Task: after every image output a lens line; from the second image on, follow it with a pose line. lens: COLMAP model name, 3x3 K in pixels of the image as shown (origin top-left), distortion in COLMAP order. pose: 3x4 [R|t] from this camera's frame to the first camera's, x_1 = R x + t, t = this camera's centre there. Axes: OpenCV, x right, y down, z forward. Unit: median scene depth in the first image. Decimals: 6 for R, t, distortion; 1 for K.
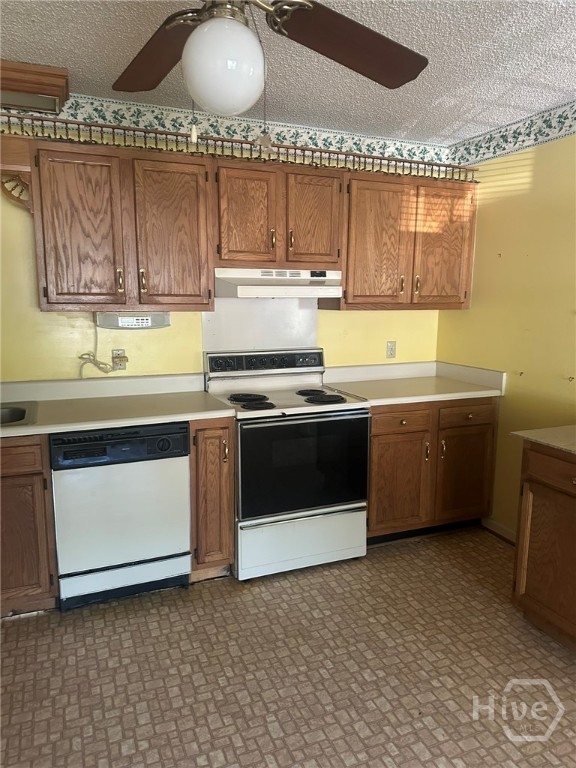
lens RADIAL K [[534.8, 0, 285.2], [0, 534.8, 387.3], [0, 0, 1]] dist [0.039738, -0.052597]
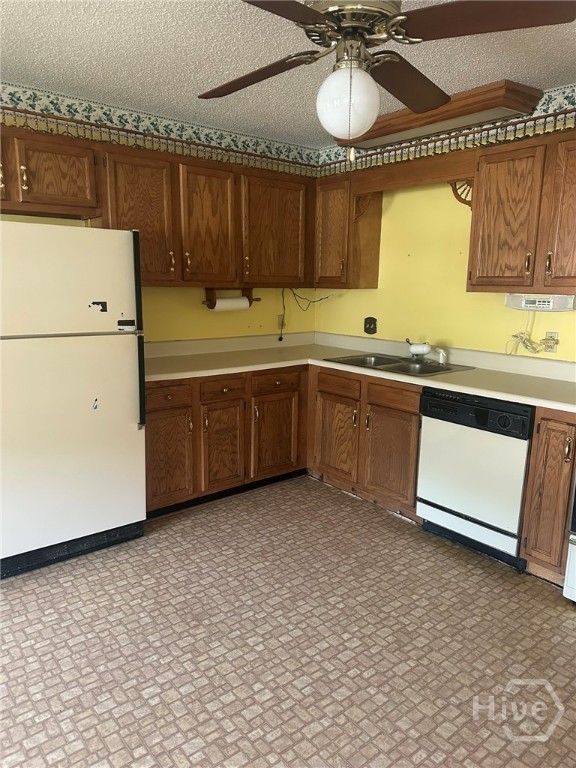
lens RADIAL K [[542.6, 0, 288.0], [0, 542.6, 384.0], [0, 0, 1]] dist [0.043214, -0.046854]
pose [[0.293763, 0.185442, -0.937718, 0.617278], [-0.170349, 0.975454, 0.139539, -0.039869], [0.940577, 0.118748, 0.318142, 0.249225]]
